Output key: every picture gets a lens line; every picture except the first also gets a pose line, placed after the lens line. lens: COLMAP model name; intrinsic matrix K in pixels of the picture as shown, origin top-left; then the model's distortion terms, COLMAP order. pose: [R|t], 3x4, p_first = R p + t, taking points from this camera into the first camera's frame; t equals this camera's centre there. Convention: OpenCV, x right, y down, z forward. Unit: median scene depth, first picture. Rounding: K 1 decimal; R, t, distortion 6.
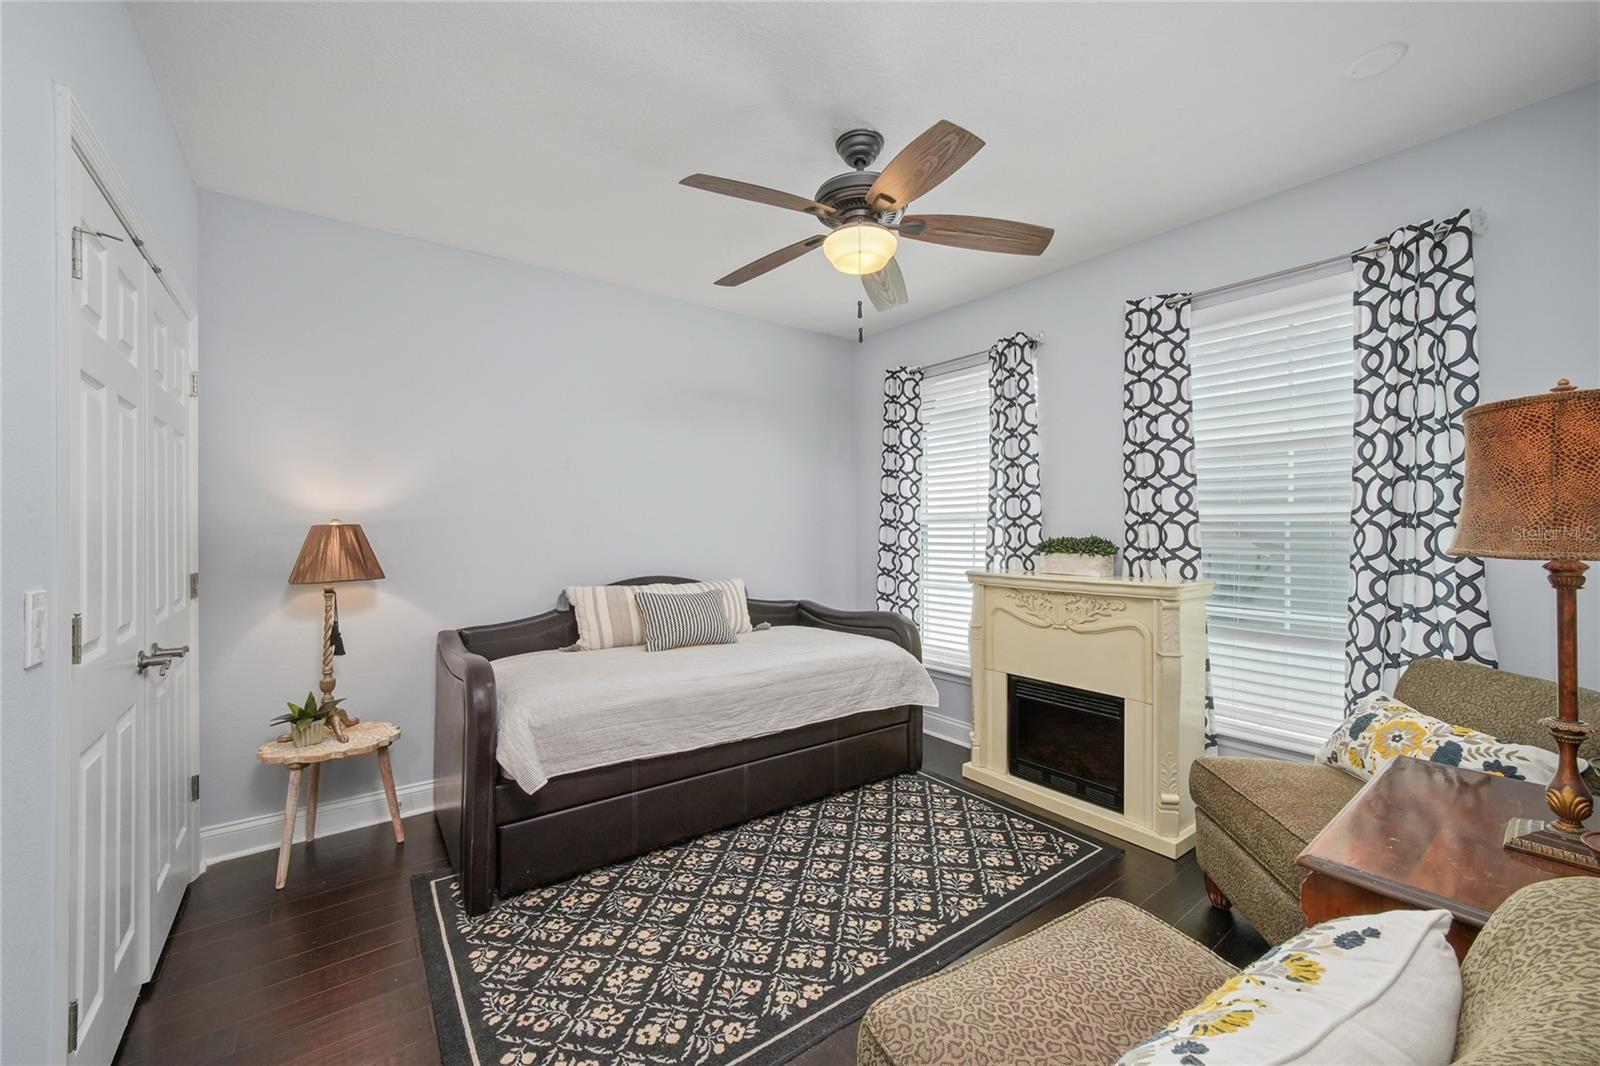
lens RADIAL K [[629.7, 0, 798.3], [0, 629.7, 528.8], [0, 0, 1]] dist [-0.002993, 0.000155]
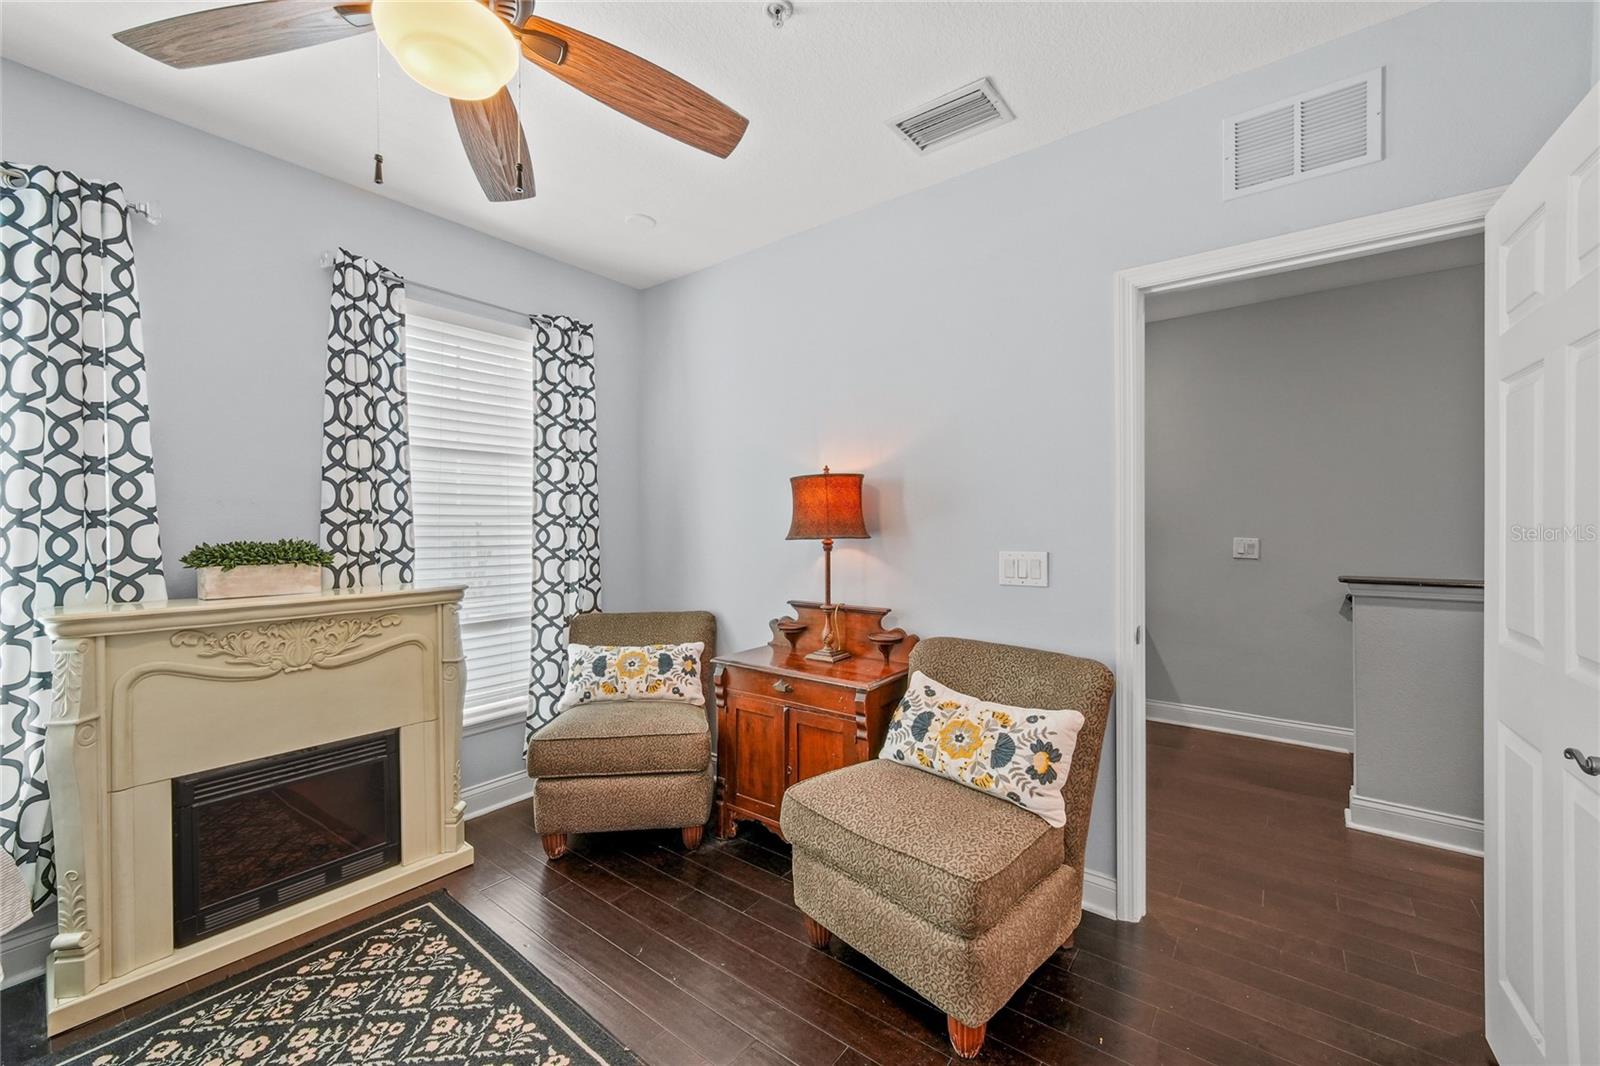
lens RADIAL K [[629.7, 0, 800.4], [0, 629.7, 529.2], [0, 0, 1]] dist [-0.002993, 0.000155]
pose [[-0.264931, -0.004454, 0.964257, -0.435924], [0.003265, 0.999979, 0.005516, -0.002933], [-0.964262, 0.004610, -0.264911, 0.677785]]
